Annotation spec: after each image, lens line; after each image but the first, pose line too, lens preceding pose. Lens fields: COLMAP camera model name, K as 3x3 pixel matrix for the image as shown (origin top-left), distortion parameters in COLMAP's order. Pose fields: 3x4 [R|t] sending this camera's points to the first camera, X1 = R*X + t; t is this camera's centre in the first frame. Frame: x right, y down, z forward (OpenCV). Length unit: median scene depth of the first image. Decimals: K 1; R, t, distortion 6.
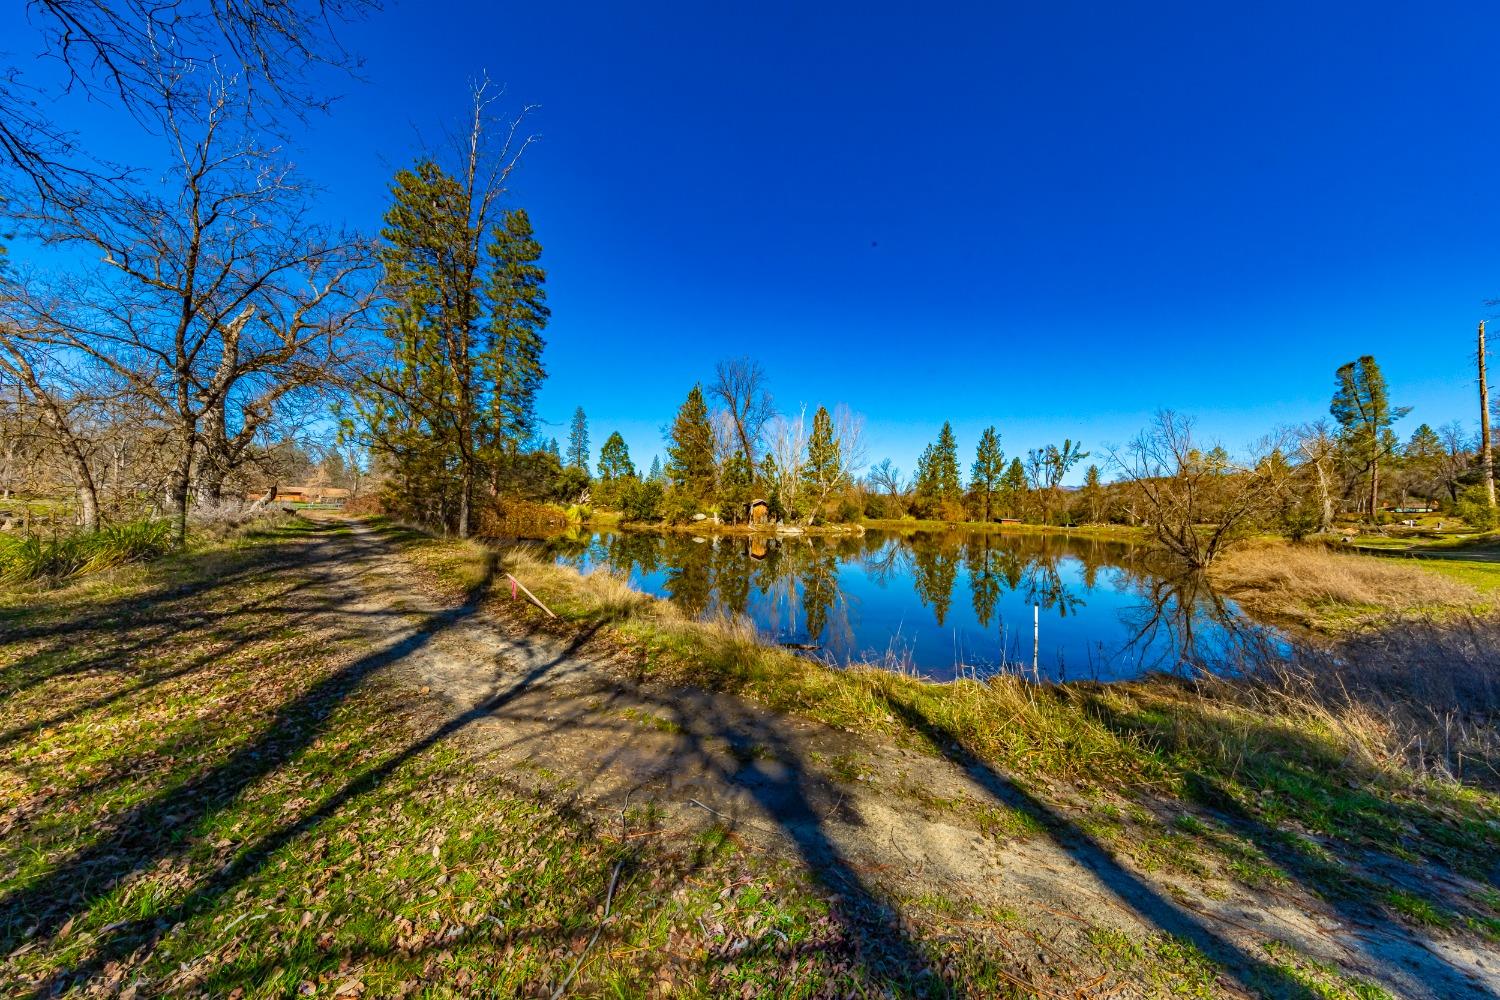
lens RADIAL K [[471.2, 0, 771.6], [0, 471.2, 497.3], [0, 0, 1]] dist [0.009107, -0.000412]
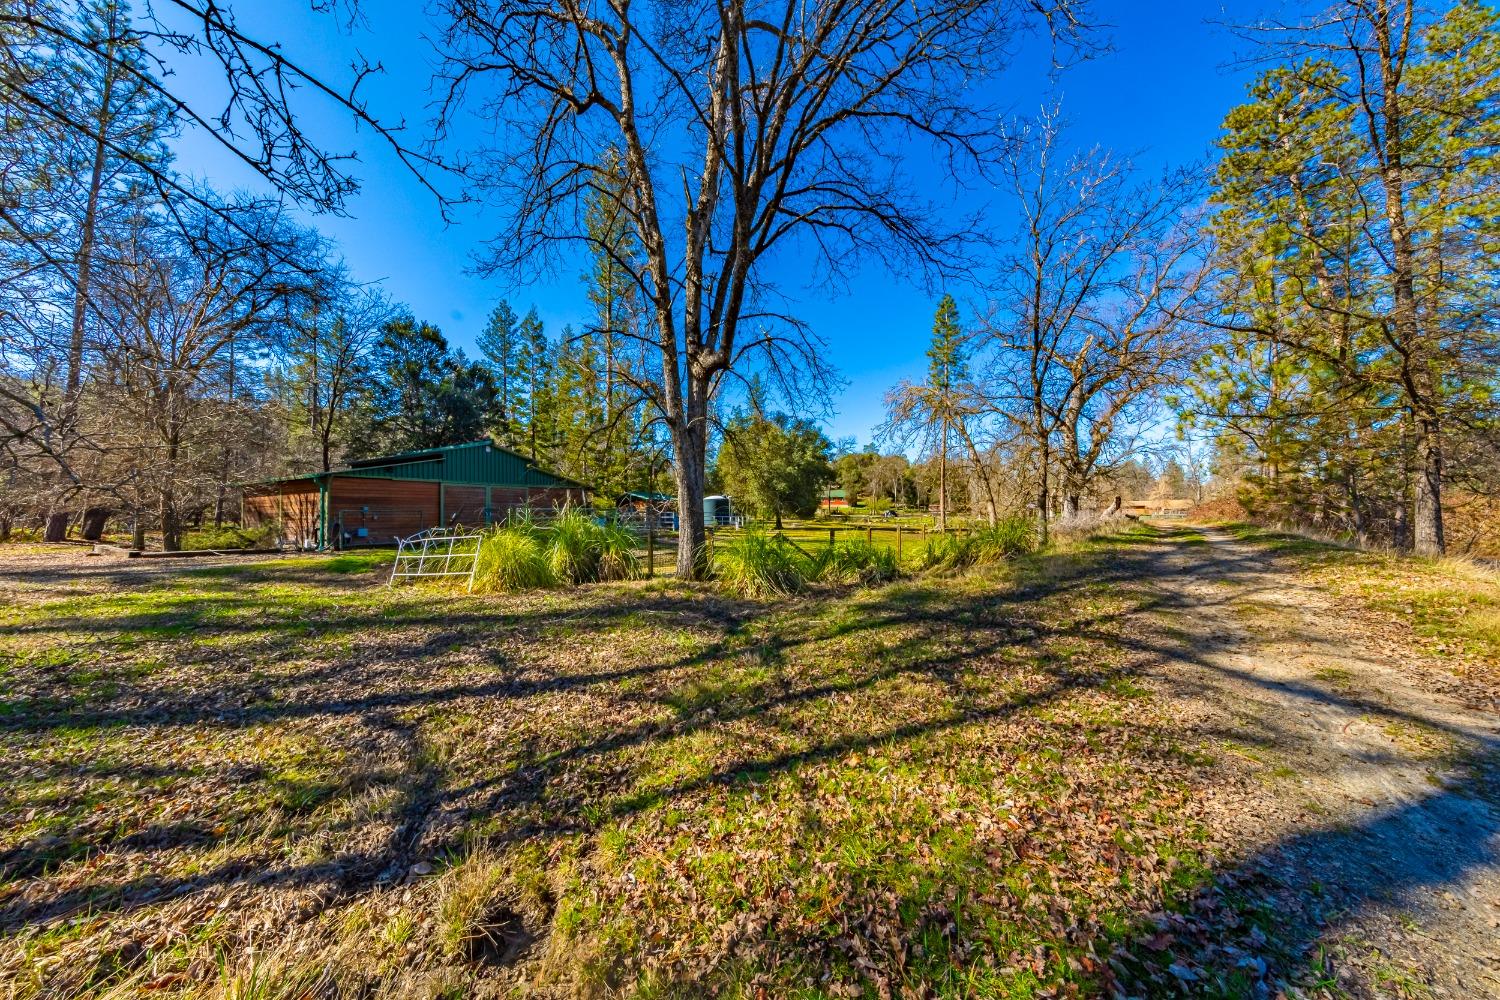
lens RADIAL K [[471.2, 0, 743.8], [0, 471.2, 512.3], [0, 0, 1]] dist [0.009107, -0.000412]
pose [[0.085607, -0.042764, -0.995411, -0.272645], [0.045222, 0.998216, -0.038995, 0.038388], [0.995302, -0.041676, 0.087388, 0.287784]]
